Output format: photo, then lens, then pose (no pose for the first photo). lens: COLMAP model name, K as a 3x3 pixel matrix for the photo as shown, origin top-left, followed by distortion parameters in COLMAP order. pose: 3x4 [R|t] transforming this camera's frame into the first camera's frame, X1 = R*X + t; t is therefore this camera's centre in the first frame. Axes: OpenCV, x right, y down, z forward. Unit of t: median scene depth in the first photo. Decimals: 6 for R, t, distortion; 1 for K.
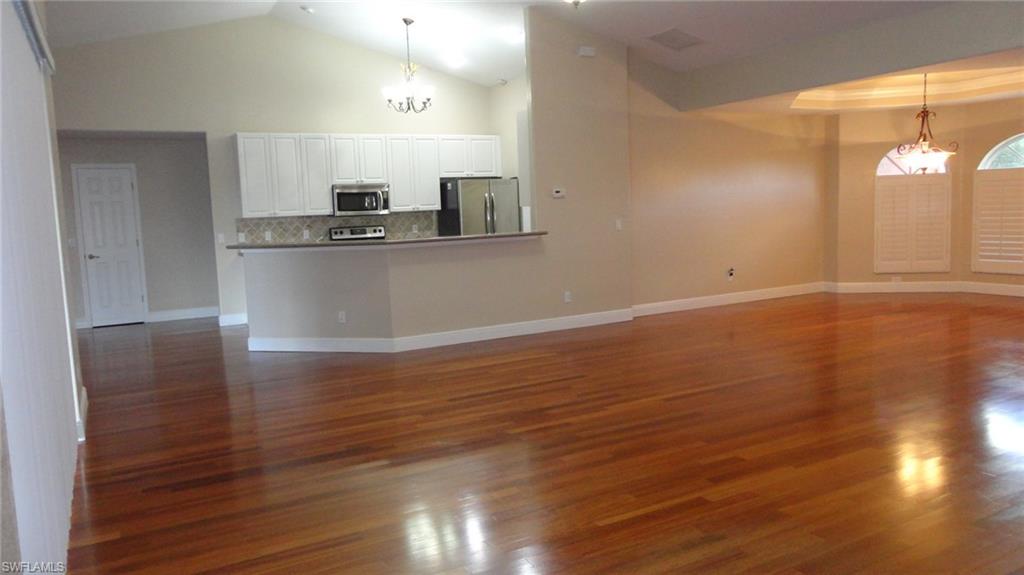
lens RADIAL K [[744.6, 0, 517.3], [0, 744.6, 286.3], [0, 0, 1]] dist [-0.008718, 0.001008]
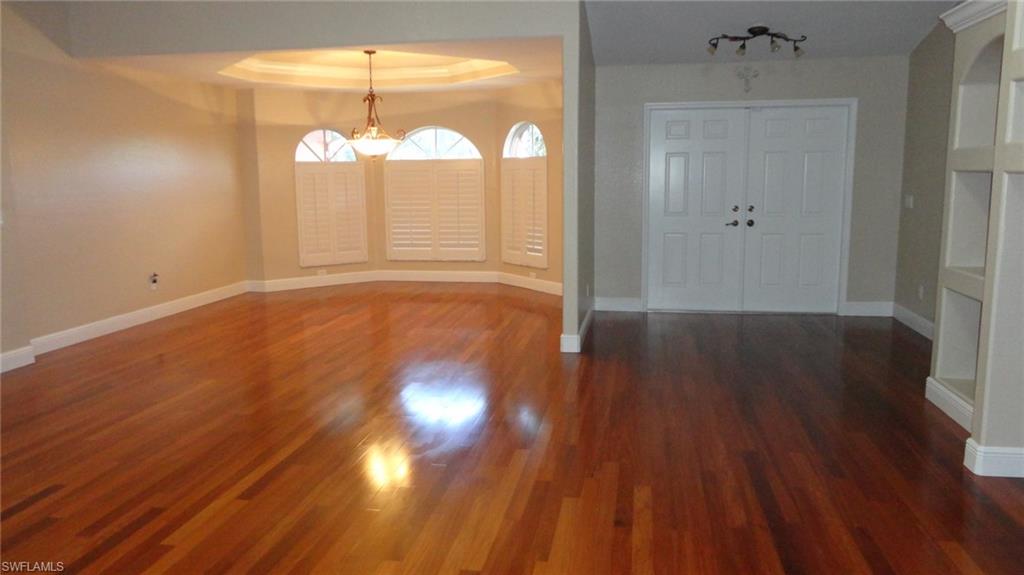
lens RADIAL K [[744.6, 0, 511.8], [0, 744.6, 289.5], [0, 0, 1]] dist [-0.008718, 0.001008]
pose [[0.635723, -0.084822, 0.767242, -0.067991], [0.068562, 0.996221, 0.053328, -0.022450], [-0.768866, 0.018701, 0.639136, 0.214491]]
